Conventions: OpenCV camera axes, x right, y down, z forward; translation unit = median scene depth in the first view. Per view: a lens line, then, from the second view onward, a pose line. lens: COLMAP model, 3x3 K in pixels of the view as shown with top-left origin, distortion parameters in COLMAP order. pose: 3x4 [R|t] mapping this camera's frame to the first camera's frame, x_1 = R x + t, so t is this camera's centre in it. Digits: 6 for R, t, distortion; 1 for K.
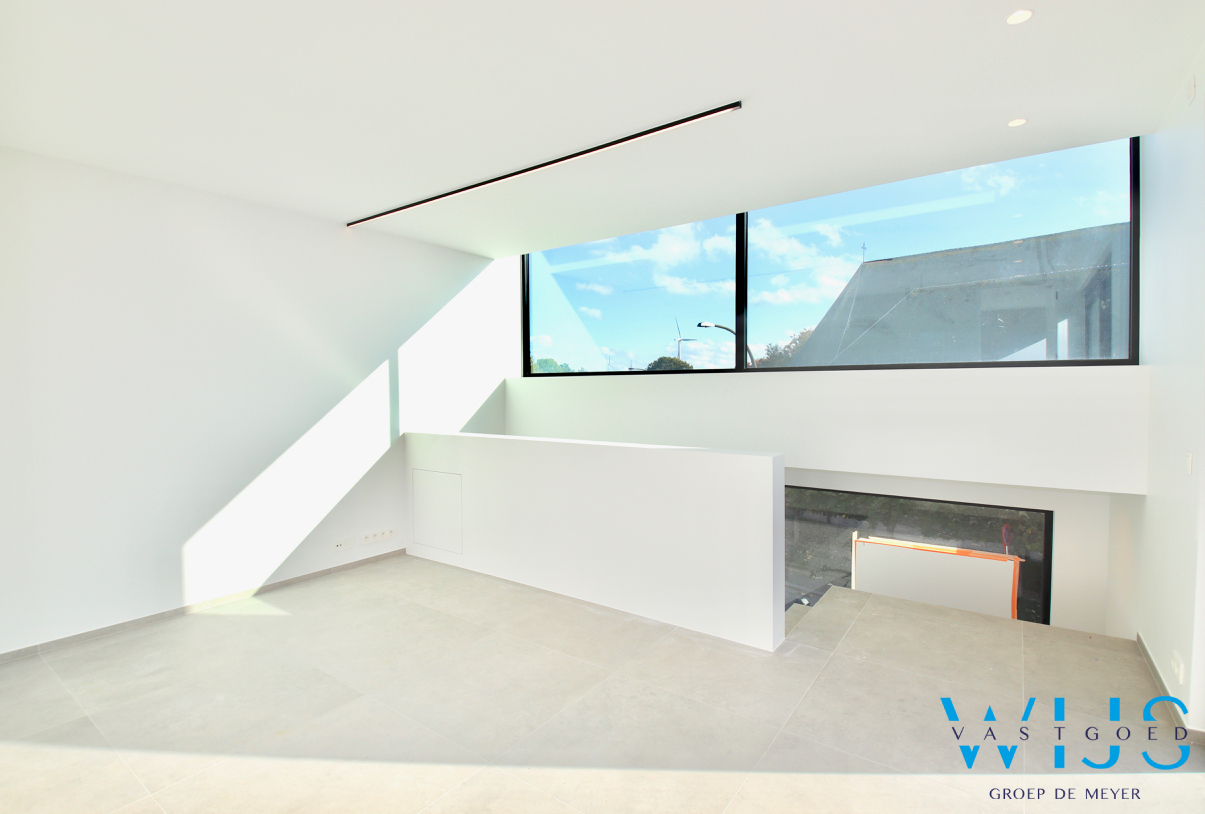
lens RADIAL K [[558.7, 0, 603.3], [0, 558.7, 388.8], [0, 0, 1]] dist [0.001714, 0.000102]
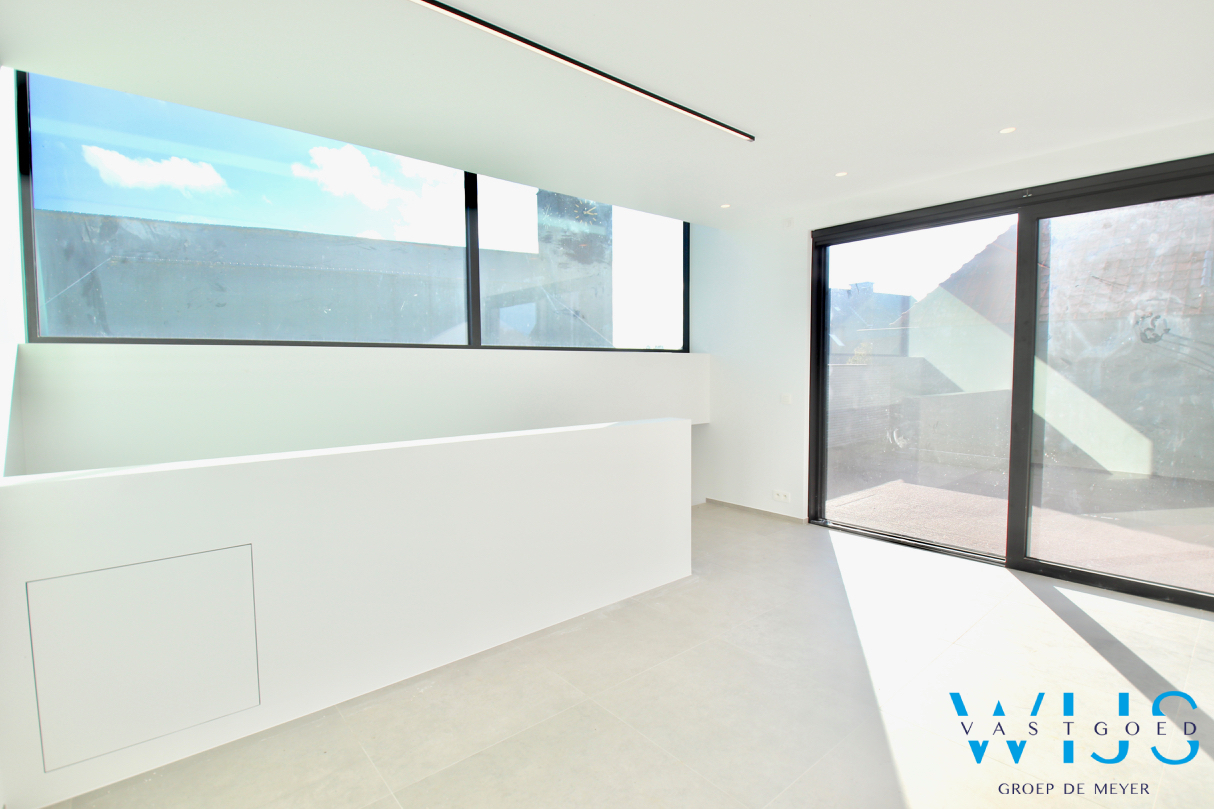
lens RADIAL K [[571.6, 0, 603.2], [0, 571.6, 399.5], [0, 0, 1]] dist [0.023364, -0.025507]
pose [[0.245173, -0.059118, 0.967675, -0.771261], [0.005002, 0.998203, 0.059716, -0.003310], [-0.969466, -0.009801, 0.245028, 0.692106]]
